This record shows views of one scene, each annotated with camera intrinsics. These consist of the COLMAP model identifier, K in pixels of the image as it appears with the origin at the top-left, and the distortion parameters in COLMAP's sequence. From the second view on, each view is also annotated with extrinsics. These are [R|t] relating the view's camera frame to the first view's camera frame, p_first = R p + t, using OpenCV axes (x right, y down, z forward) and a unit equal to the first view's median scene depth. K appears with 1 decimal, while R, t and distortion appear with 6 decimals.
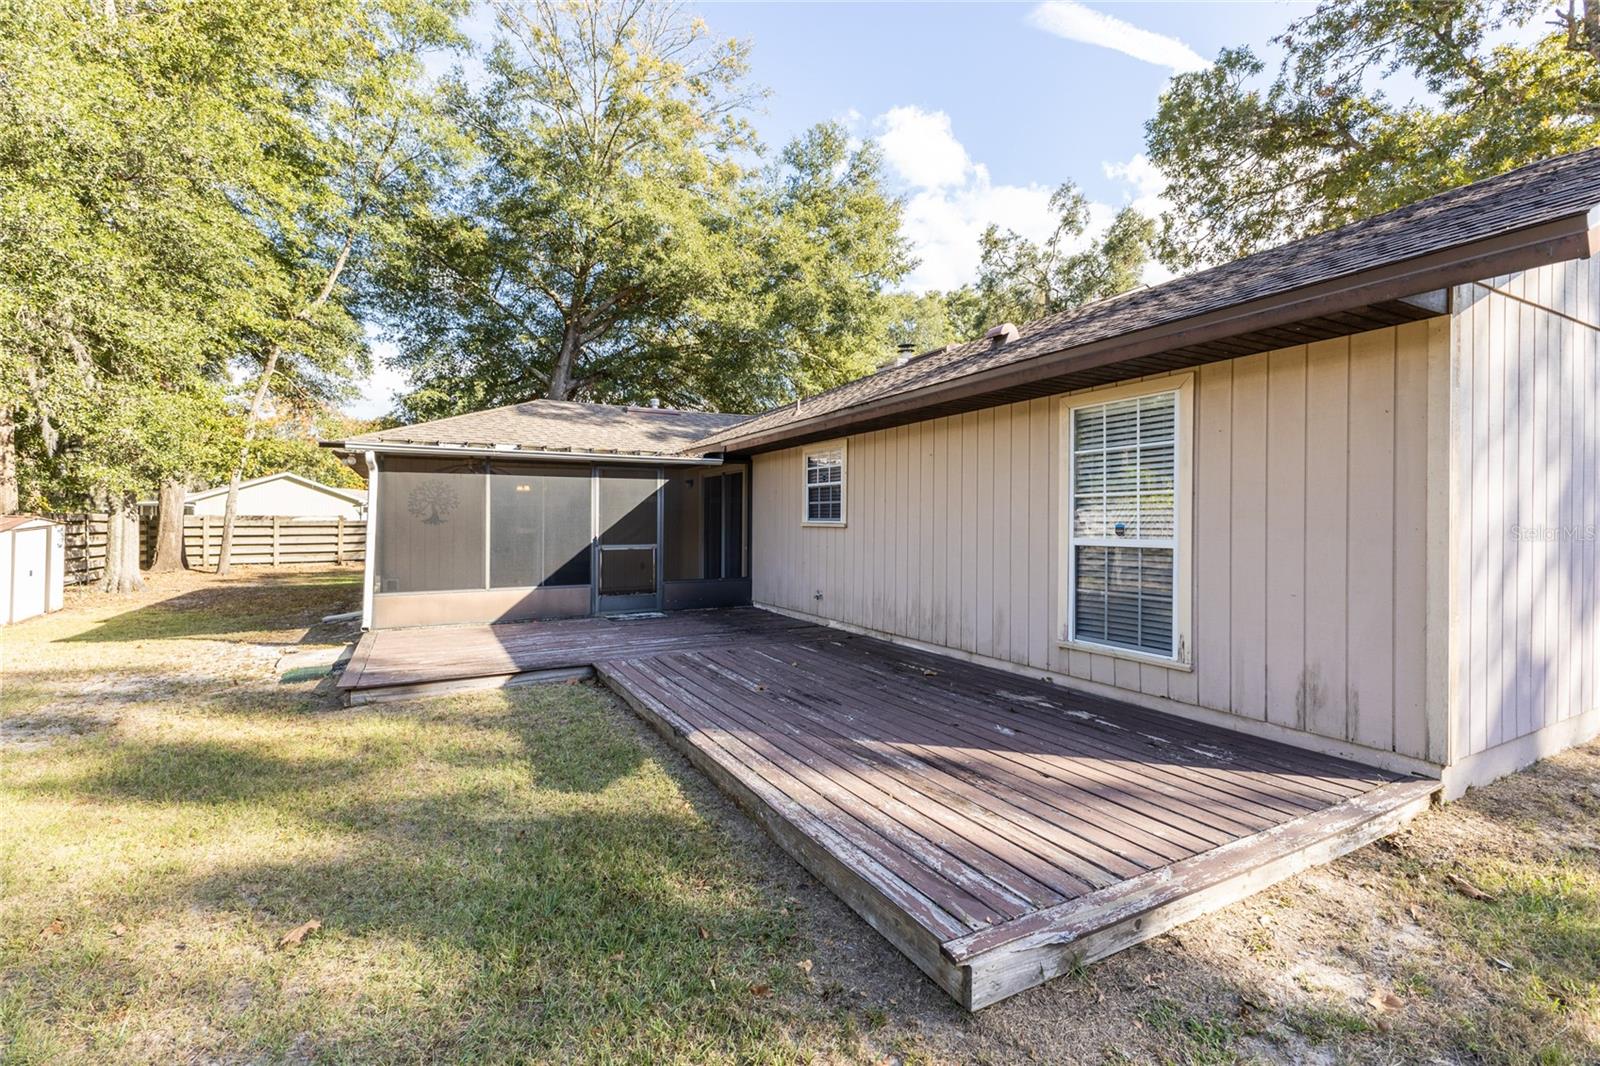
lens RADIAL K [[710.9, 0, 808.4], [0, 710.9, 527.7], [0, 0, 1]] dist [0.010646, -0.006429]
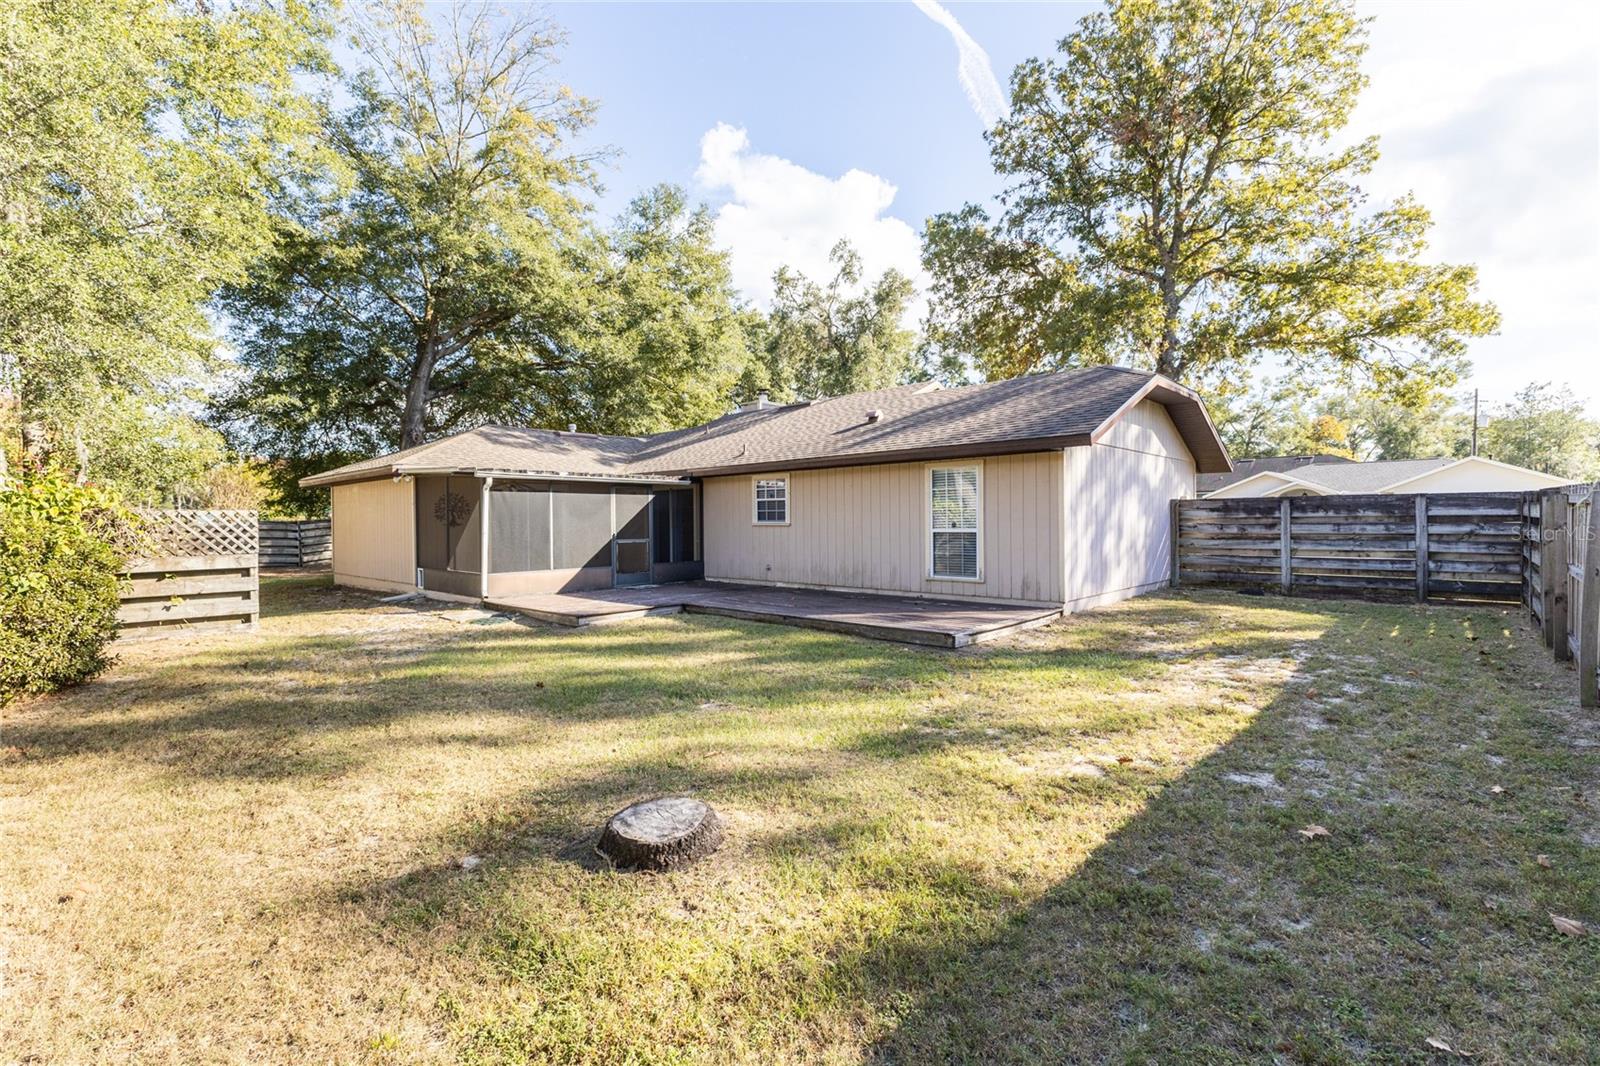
lens RADIAL K [[711.5, 0, 834.7], [0, 711.5, 520.7], [0, 0, 1]] dist [0.002334, 0.000285]
pose [[0.935155, -0.007783, 0.354153, -0.187227], [0.011323, 0.999904, -0.007925, 0.000933], [-0.354058, 0.011421, 0.935154, -0.255957]]
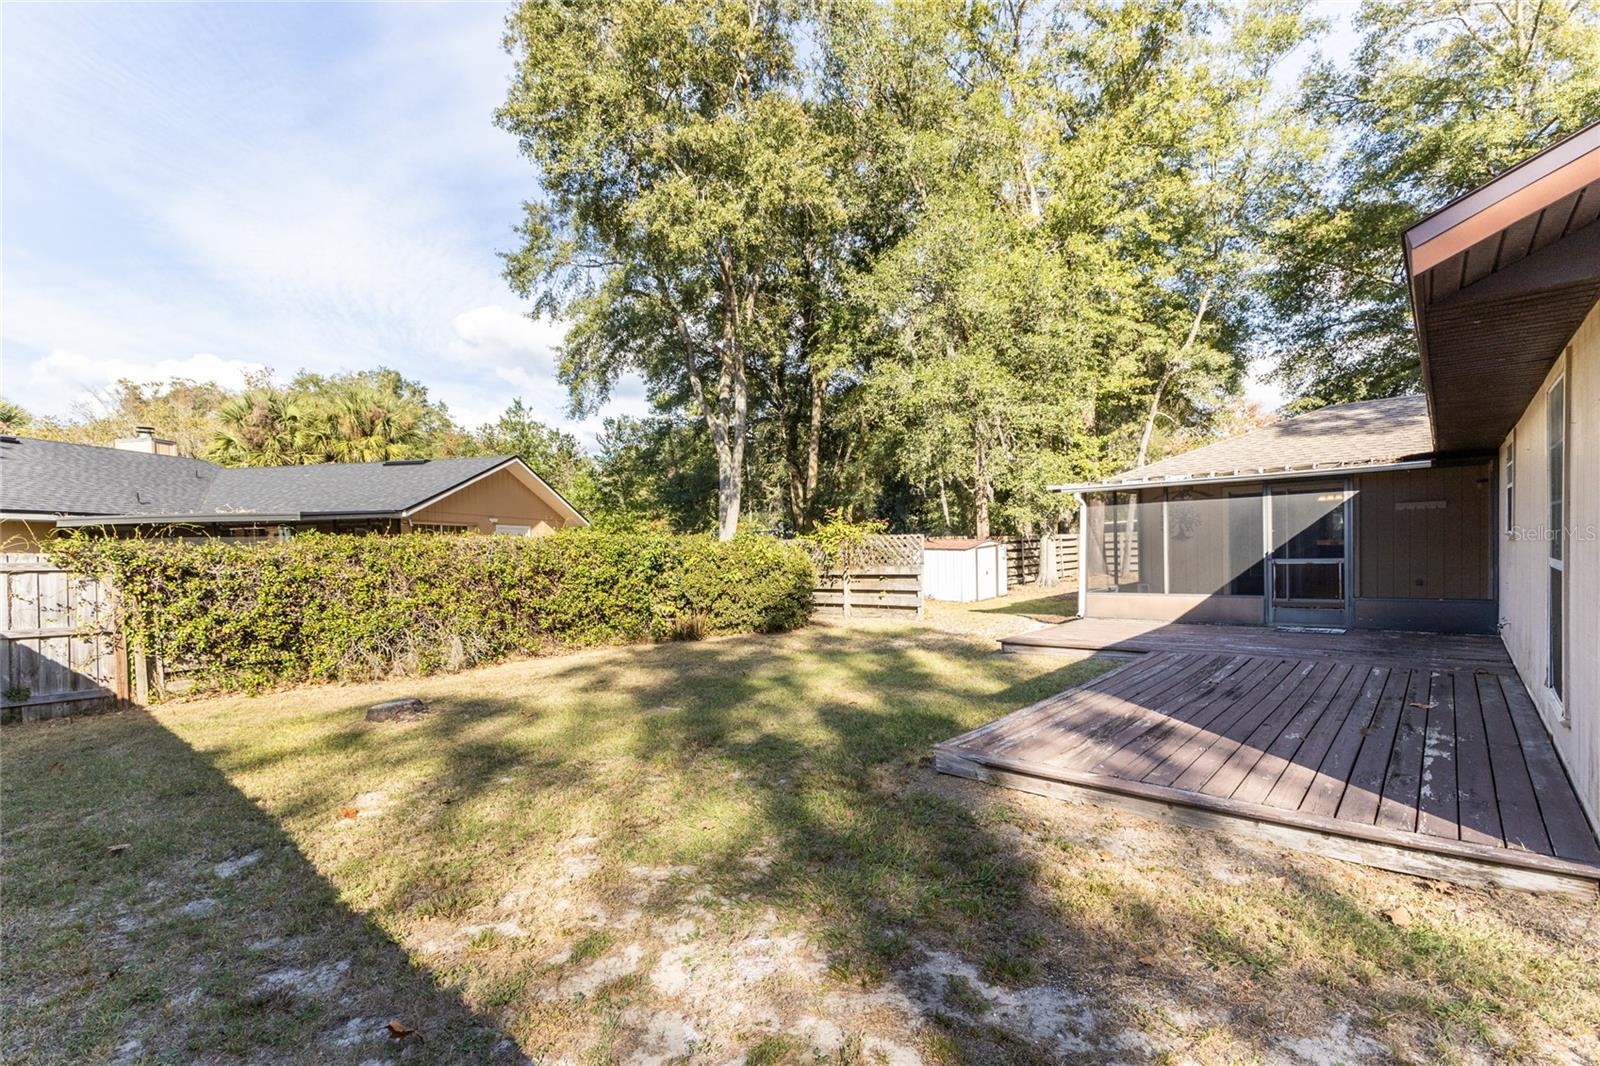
lens RADIAL K [[742.5, 0, 789.7], [0, 742.5, 575.3], [0, 0, 1]] dist [0.003165, 0.000308]
pose [[0.334060, 0.028264, -0.942128, 0.244498], [0.024193, 0.998964, 0.038548, -0.005786], [0.942241, -0.035670, 0.333030, -0.022390]]
